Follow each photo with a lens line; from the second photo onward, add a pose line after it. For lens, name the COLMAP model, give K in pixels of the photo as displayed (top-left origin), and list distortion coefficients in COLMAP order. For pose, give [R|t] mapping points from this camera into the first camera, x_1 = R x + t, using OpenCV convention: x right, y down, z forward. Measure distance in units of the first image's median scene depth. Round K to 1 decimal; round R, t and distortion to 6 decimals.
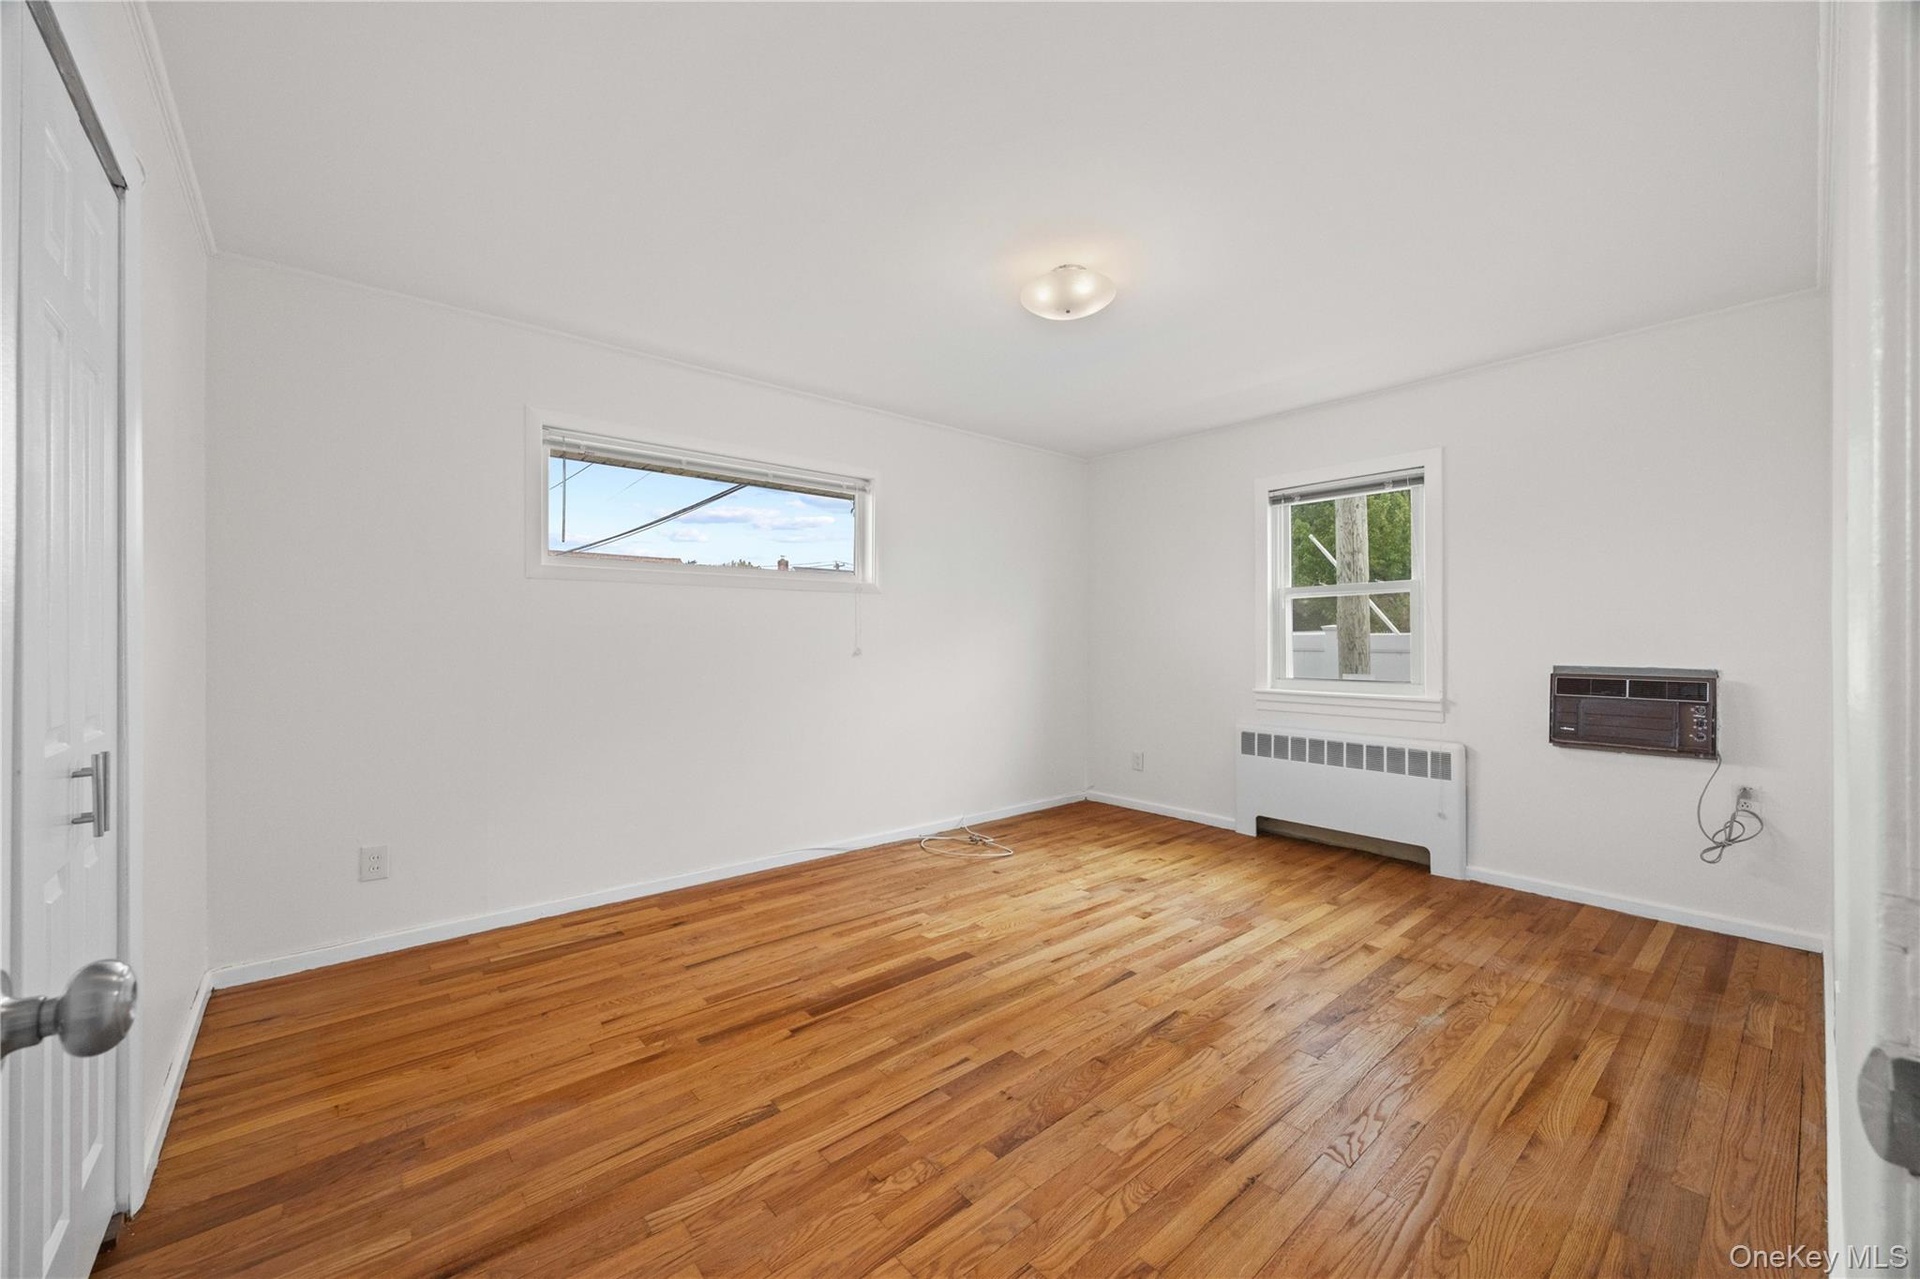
lens RADIAL K [[752.2, 0, 951.8], [0, 752.2, 633.4], [0, 0, 1]] dist [0.000984, 0.000008]
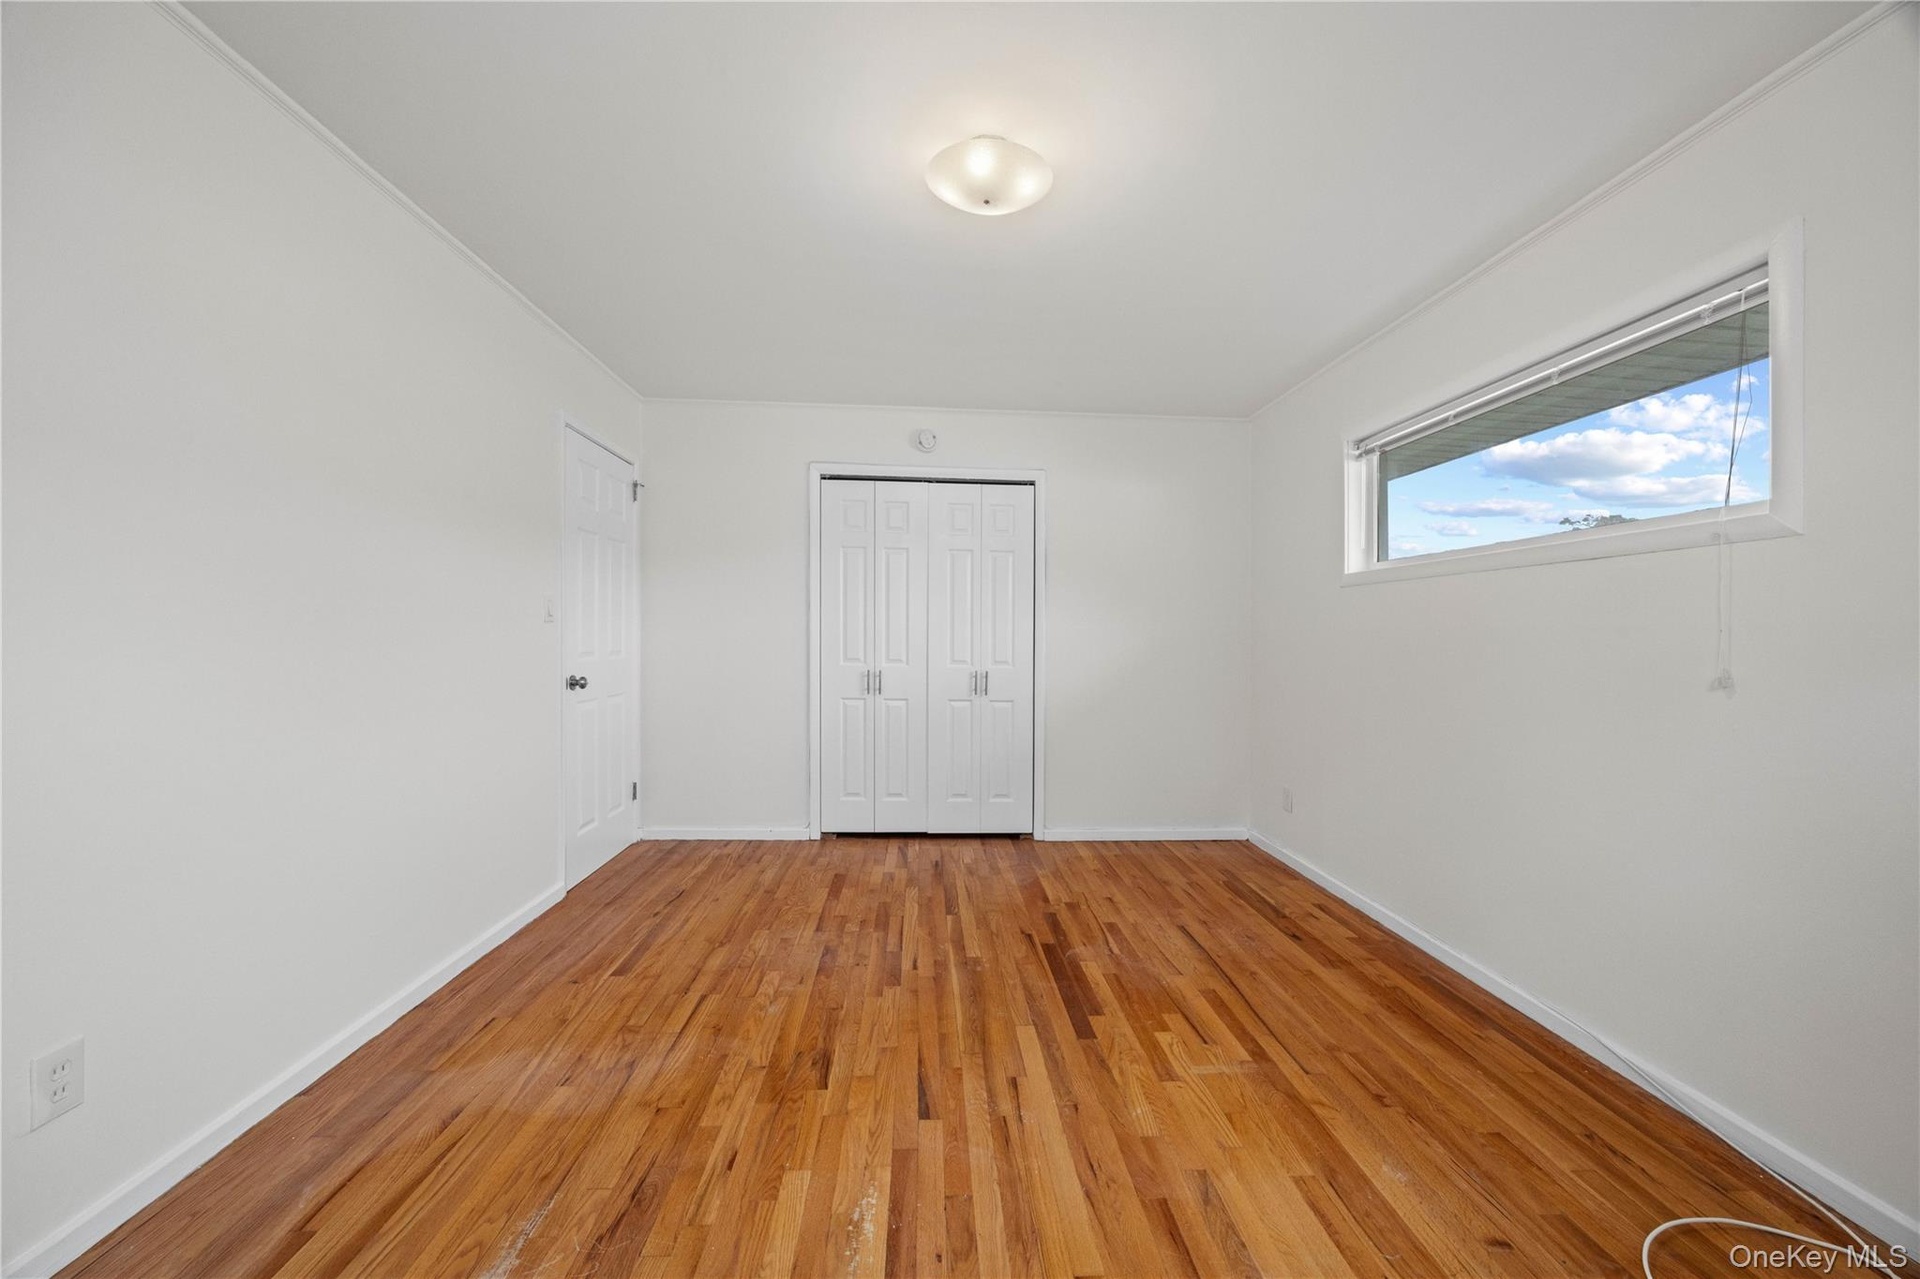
lens RADIAL K [[752.2, 0, 951.8], [0, 752.2, 633.4], [0, 0, 1]] dist [0.000984, 0.000008]
pose [[-0.621515, -0.008181, -0.783360, 0.793468], [-0.006406, 0.999965, -0.005361, 0.005699], [0.783376, 0.001686, -0.621545, 1.487684]]
